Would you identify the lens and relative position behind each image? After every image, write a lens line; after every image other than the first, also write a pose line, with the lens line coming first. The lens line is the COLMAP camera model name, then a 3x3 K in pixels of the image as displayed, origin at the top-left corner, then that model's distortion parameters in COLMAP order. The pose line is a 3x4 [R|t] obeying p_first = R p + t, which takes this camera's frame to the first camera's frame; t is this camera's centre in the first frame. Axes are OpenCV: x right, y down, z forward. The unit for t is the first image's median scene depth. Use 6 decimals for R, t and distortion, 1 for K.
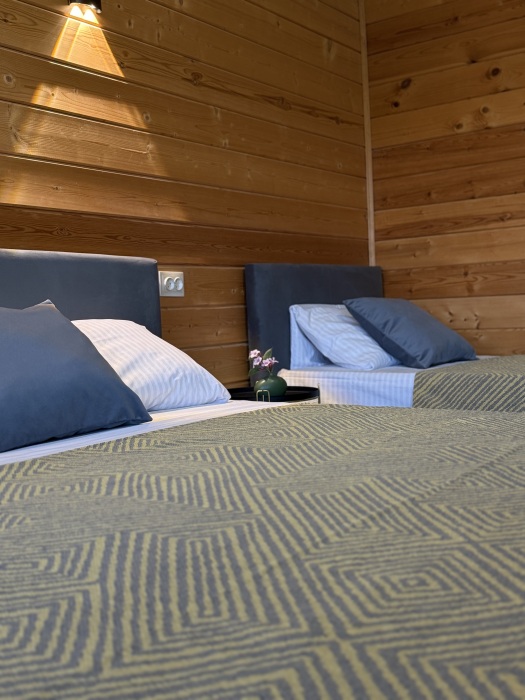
lens RADIAL K [[805.4, 0, 262.5], [0, 805.4, 350.0], [0, 0, 1]] dist [0.213218, -0.510347]
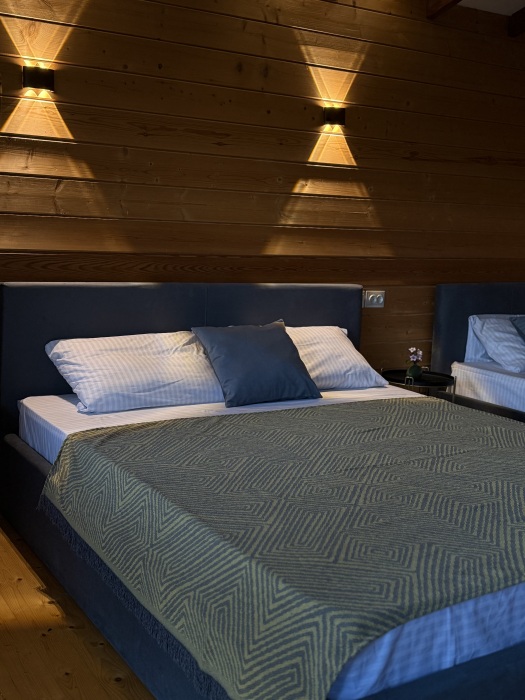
lens RADIAL K [[805.4, 0, 262.5], [0, 805.4, 350.0], [0, 0, 1]] dist [0.213218, -0.510347]
pose [[0.921005, 0.134677, -0.365530, 0.228174], [-0.097798, 0.988223, 0.117686, -0.128420], [0.377075, -0.072641, 0.923330, -0.416664]]
